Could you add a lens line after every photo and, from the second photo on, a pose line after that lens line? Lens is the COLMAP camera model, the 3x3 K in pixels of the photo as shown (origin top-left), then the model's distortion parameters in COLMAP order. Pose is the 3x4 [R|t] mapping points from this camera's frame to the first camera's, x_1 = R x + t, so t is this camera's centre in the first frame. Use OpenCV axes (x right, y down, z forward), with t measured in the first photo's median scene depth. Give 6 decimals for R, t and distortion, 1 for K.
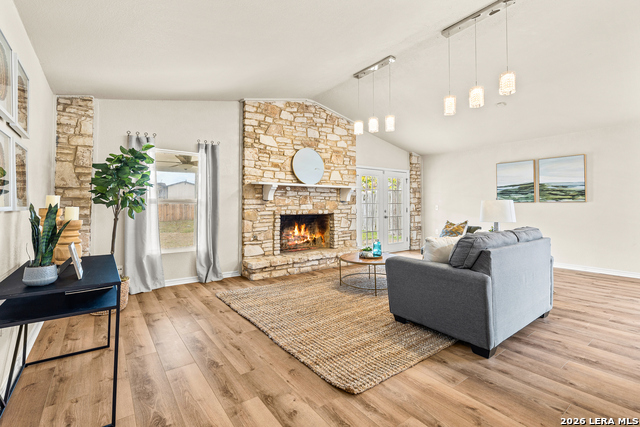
lens RADIAL K [[295.8, 0, 318.3], [0, 295.8, 203.0], [0, 0, 1]] dist [0.001135, -0.000588]
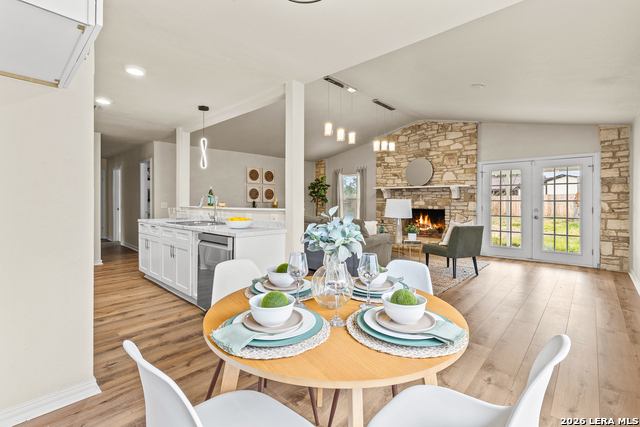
lens RADIAL K [[295.8, 0, 318.3], [0, 295.8, 203.0], [0, 0, 1]] dist [0.001135, -0.000588]
pose [[0.185987, 0.011175, -0.982489, 1.189067], [0.003087, 0.999924, 0.011957, -0.005178], [0.982547, -0.005257, 0.185939, 0.329531]]
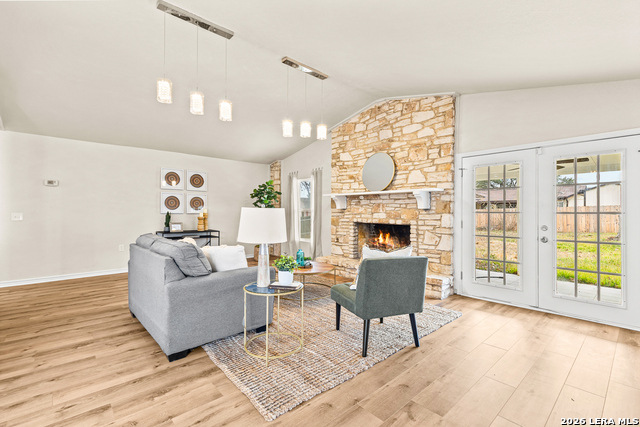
lens RADIAL K [[289.6, 0, 320.0], [0, 289.6, 213.5], [0, 0, 1]] dist [0.008792, 0.000059]
pose [[0.099791, 0.009468, -0.994963, 0.876153], [0.000269, 0.999954, 0.009543, -0.002313], [0.995008, -0.001220, 0.099784, 0.741187]]
